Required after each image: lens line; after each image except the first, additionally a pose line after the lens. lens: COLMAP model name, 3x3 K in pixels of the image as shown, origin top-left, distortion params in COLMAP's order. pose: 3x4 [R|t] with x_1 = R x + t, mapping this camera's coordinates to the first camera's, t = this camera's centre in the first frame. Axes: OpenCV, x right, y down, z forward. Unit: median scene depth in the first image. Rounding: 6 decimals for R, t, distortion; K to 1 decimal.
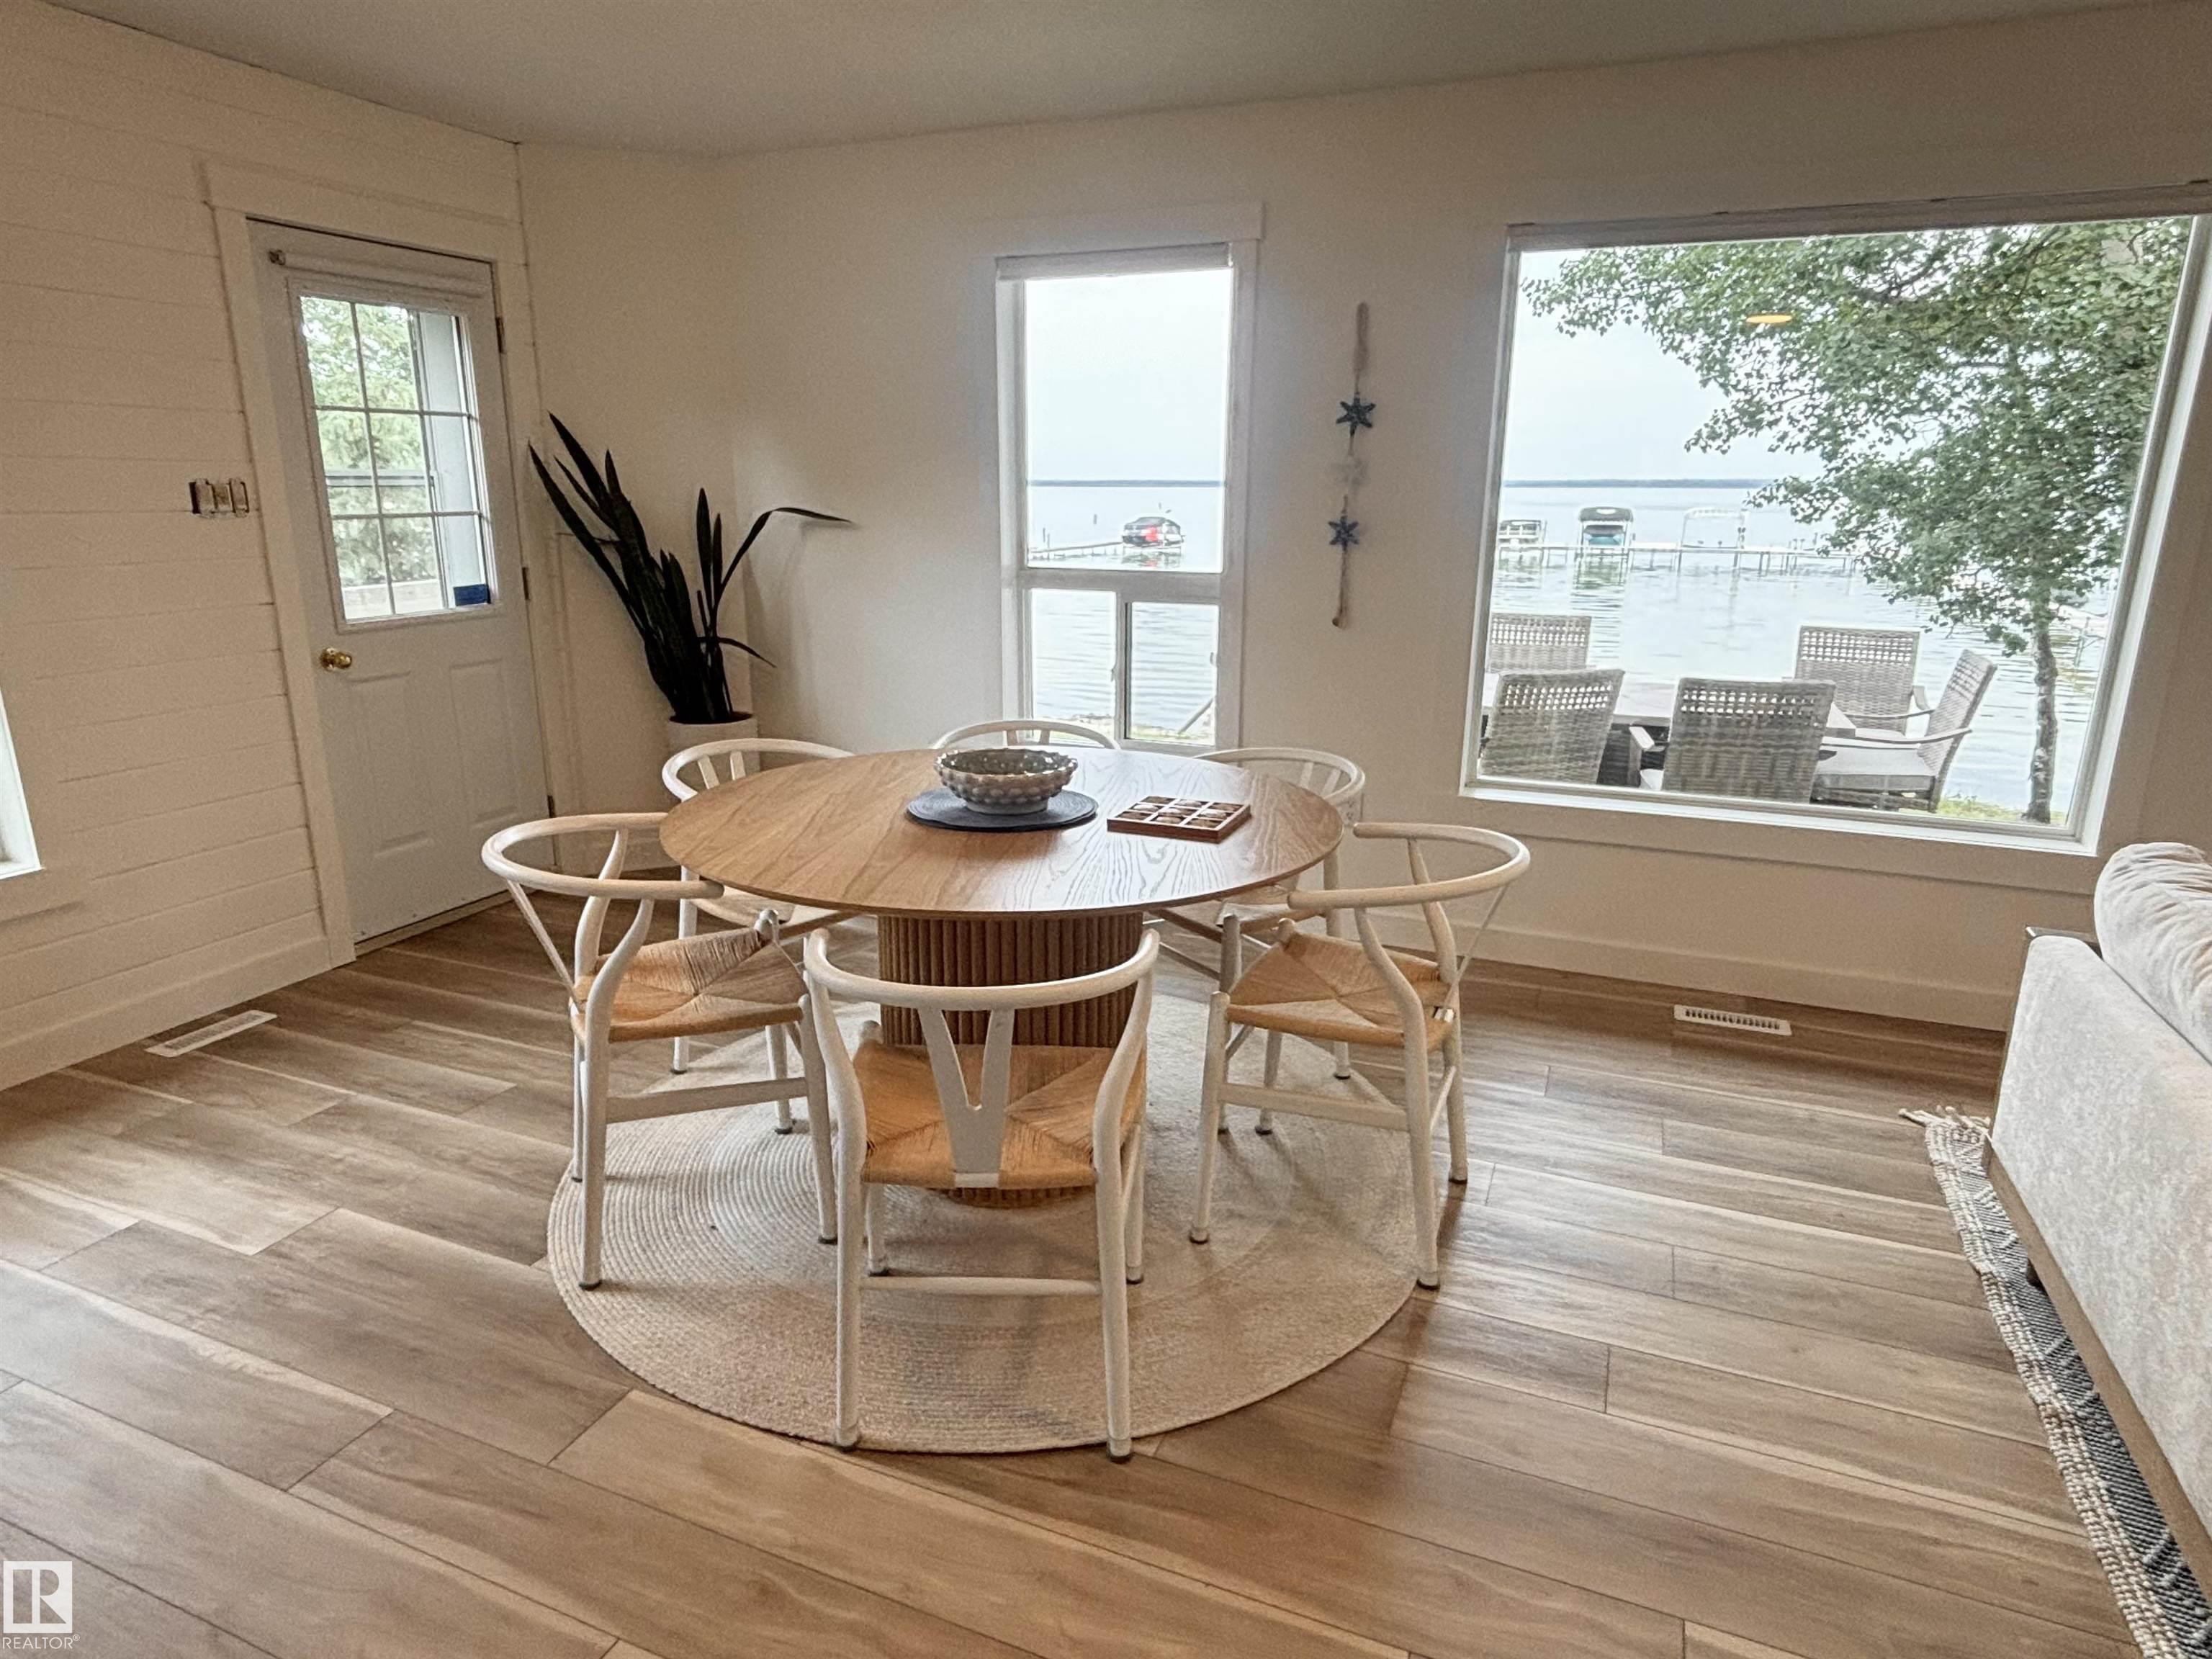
lens RADIAL K [[1276.1, 0, 1106.0], [0, 1276.1, 829.5], [0, 0, 1]] dist [0.003199, 0.000468]
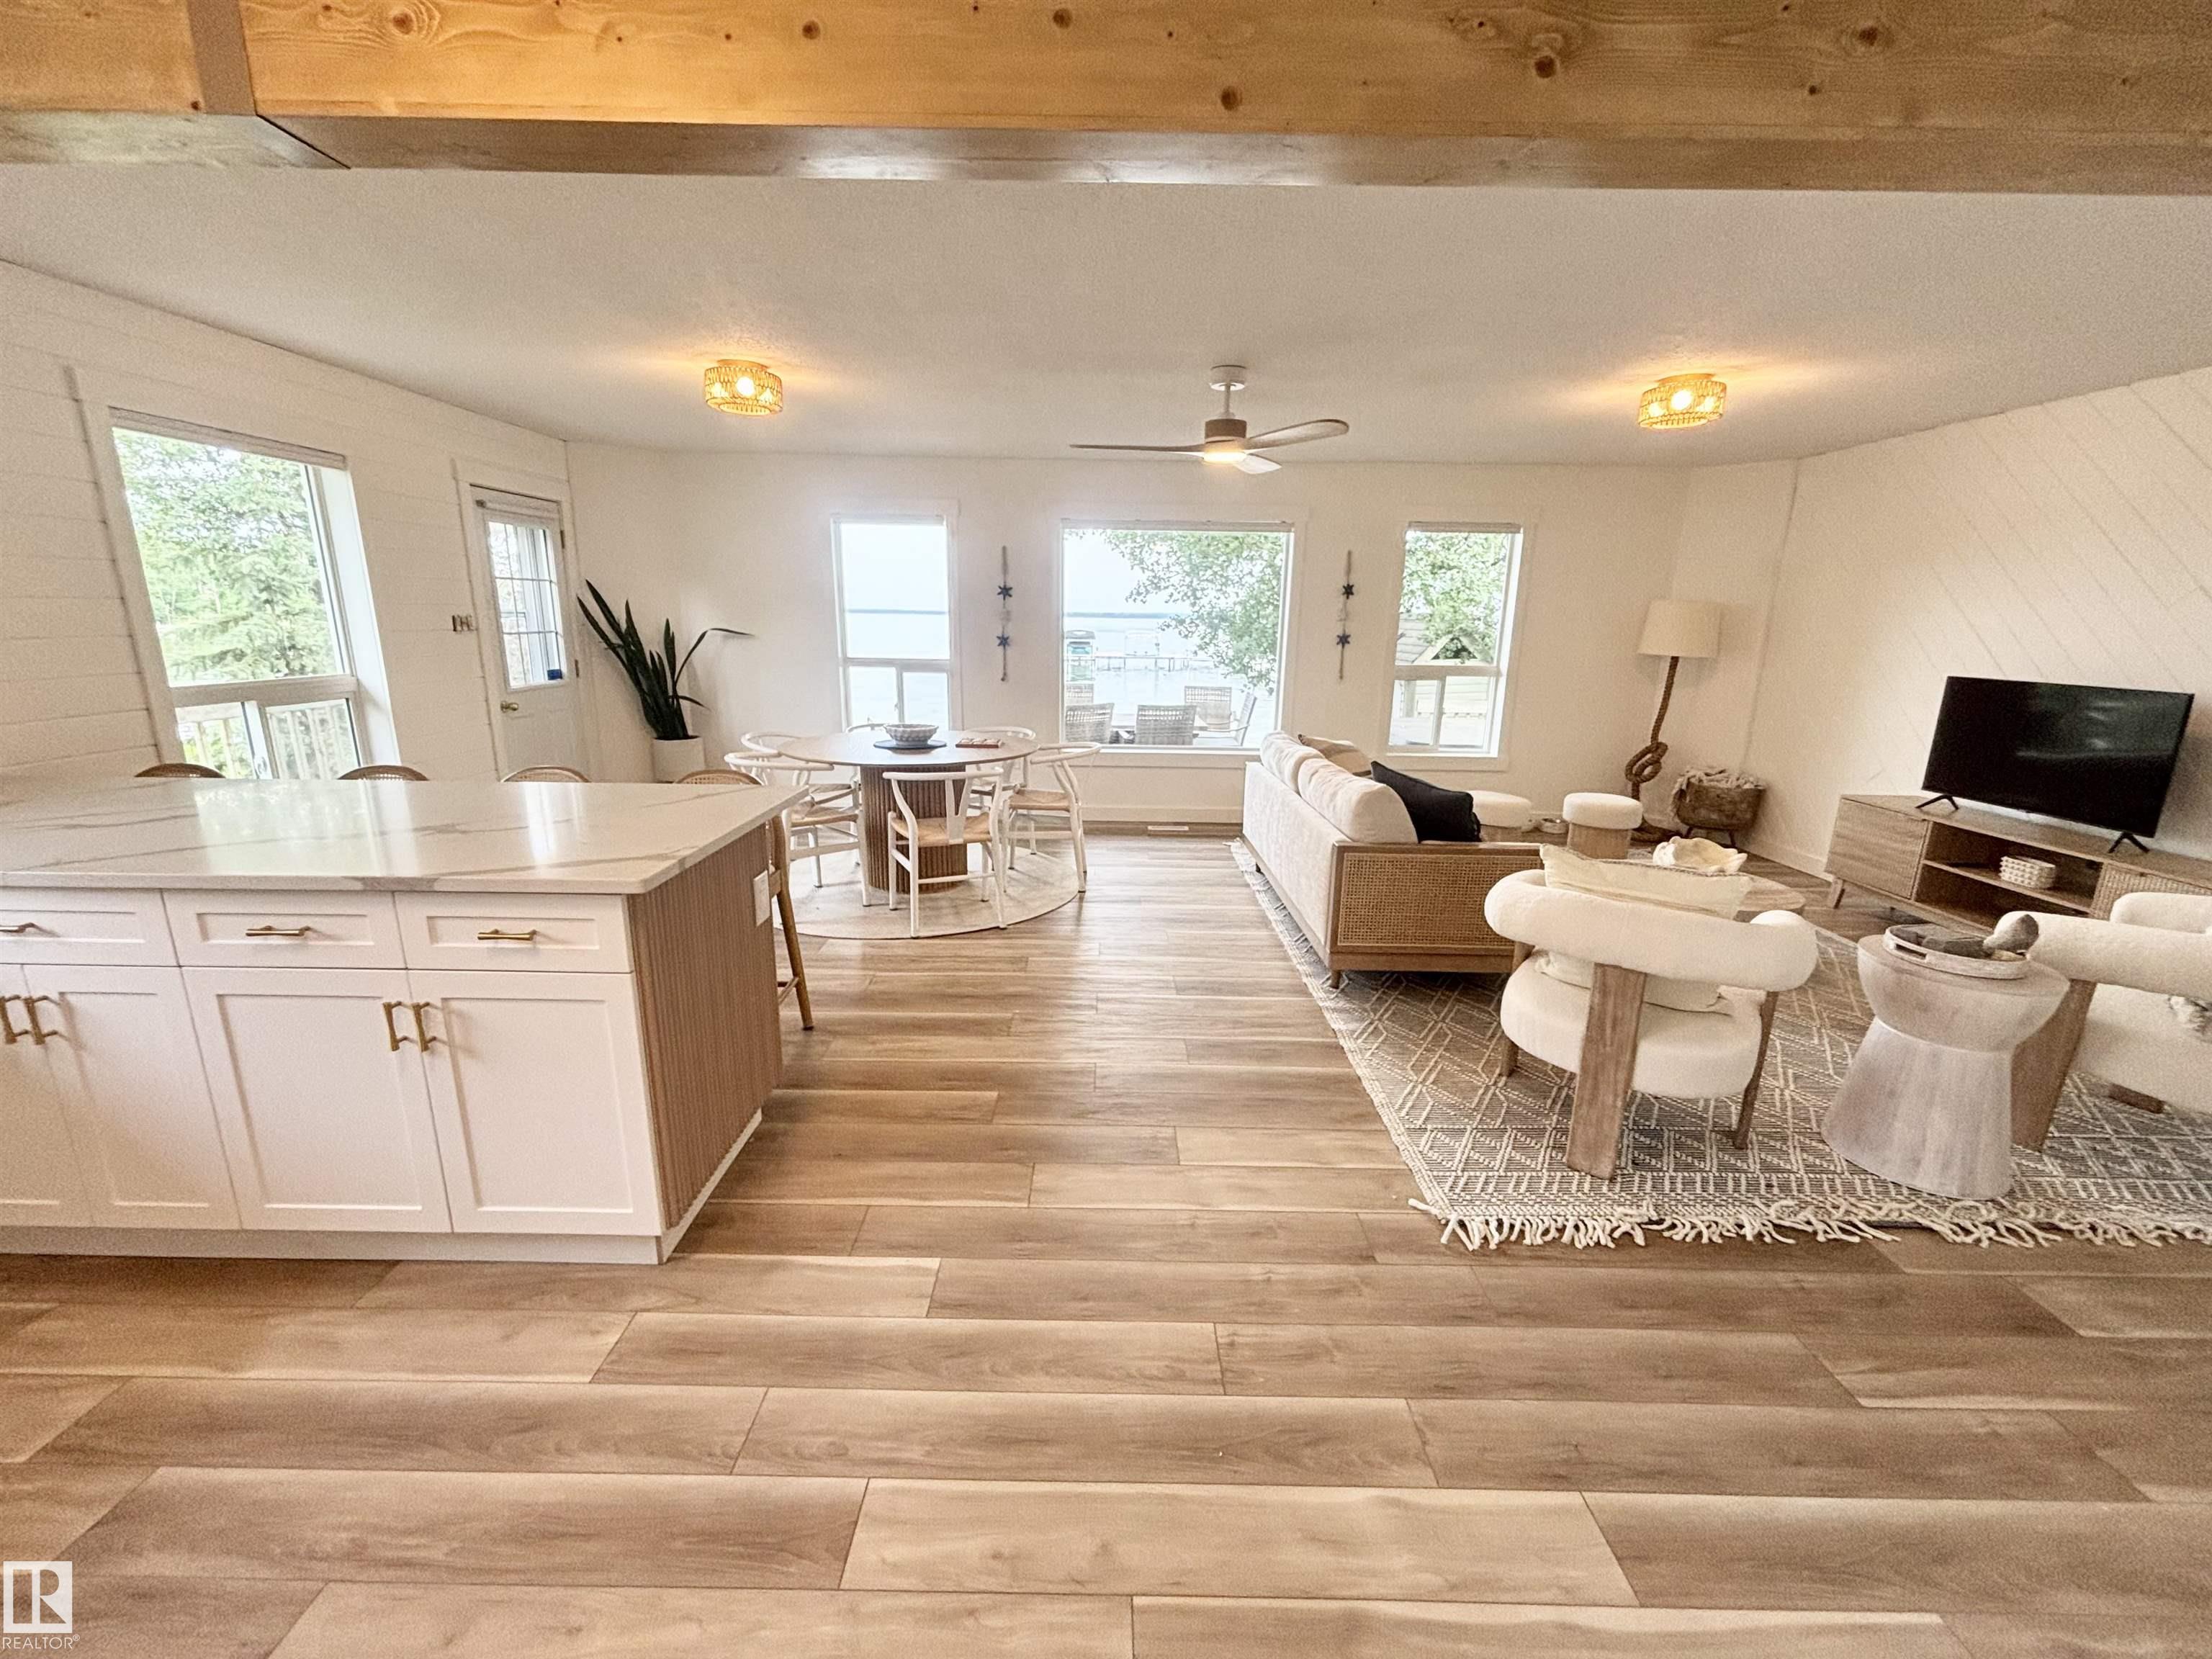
lens RADIAL K [[896.2, 0, 1106.0], [0, 896.2, 829.5], [0, 0, 1]] dist [-0.001145, 0.000291]
pose [[0.923023, -0.080611, 0.376205, -0.262301], [0.090739, 0.995832, -0.009248, 0.133240], [-0.373891, 0.042672, 0.926490, -0.532637]]
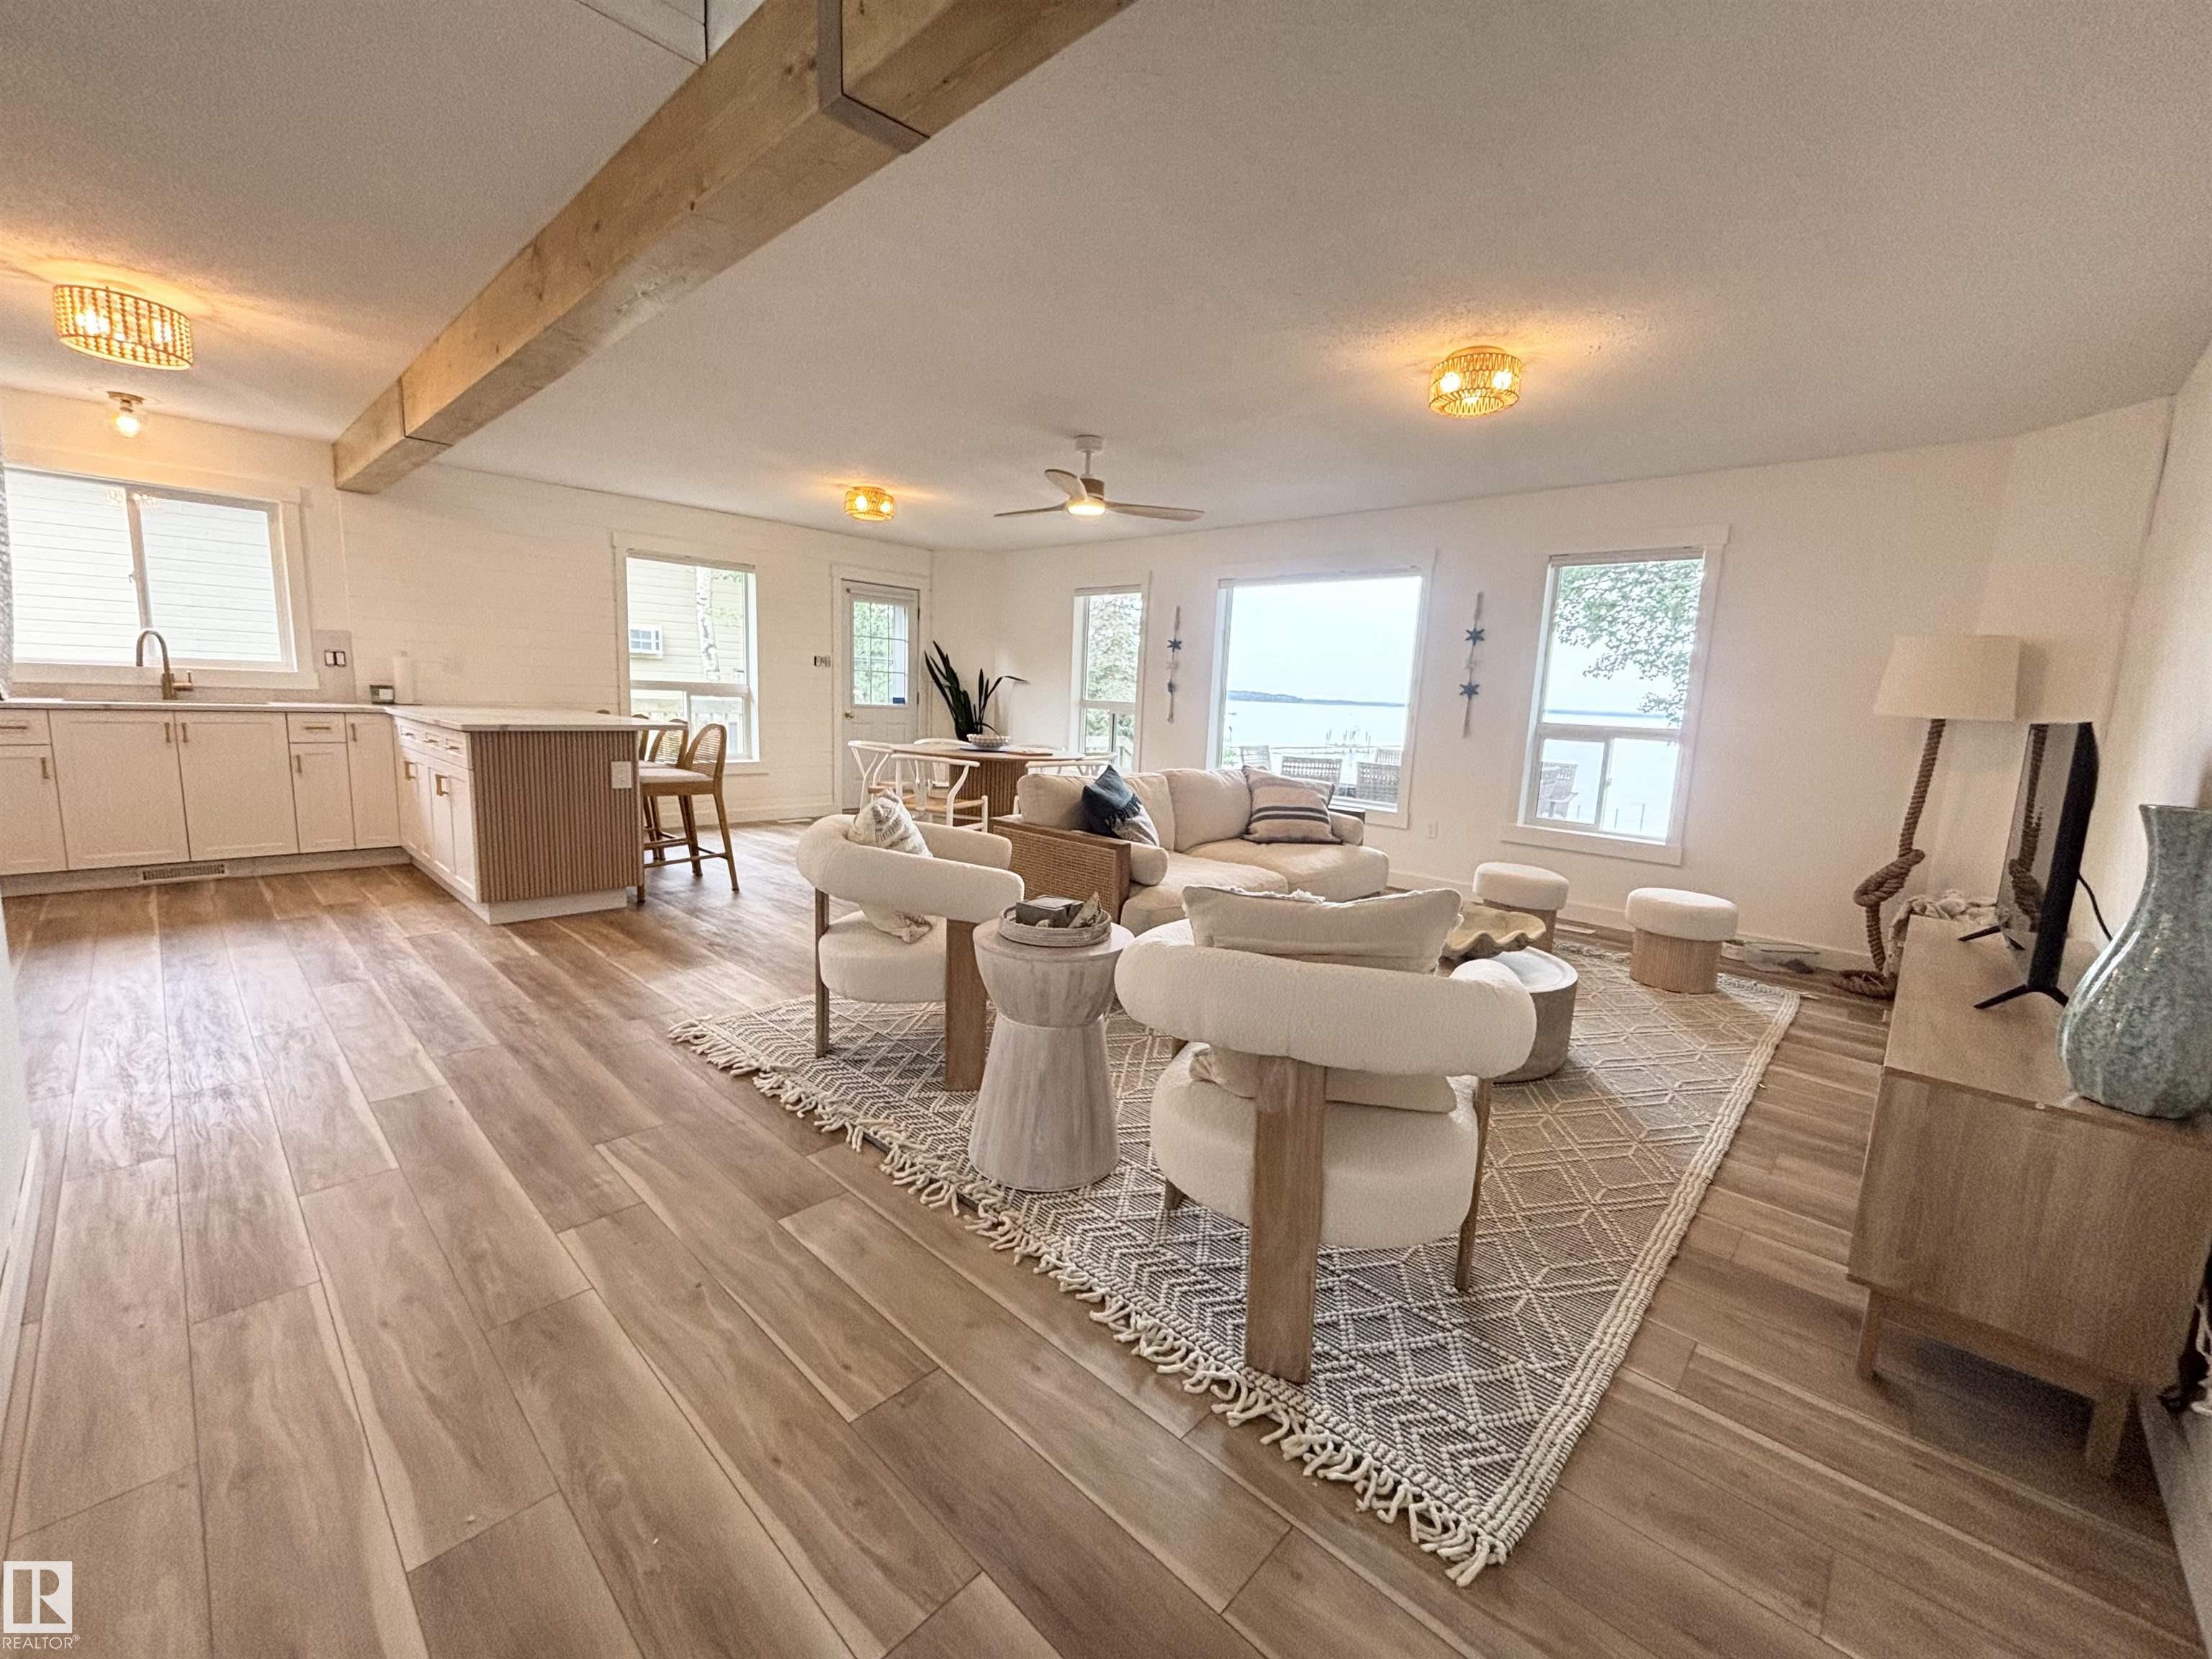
lens RADIAL K [[896.2, 0, 1106.0], [0, 896.2, 829.5], [0, 0, 1]] dist [-0.001145, 0.000291]
pose [[0.936039, 0.088774, -0.340514, 0.667637], [-0.130232, 0.986341, -0.100852, 0.250539], [0.326910, 0.138747, 0.934815, -0.709041]]
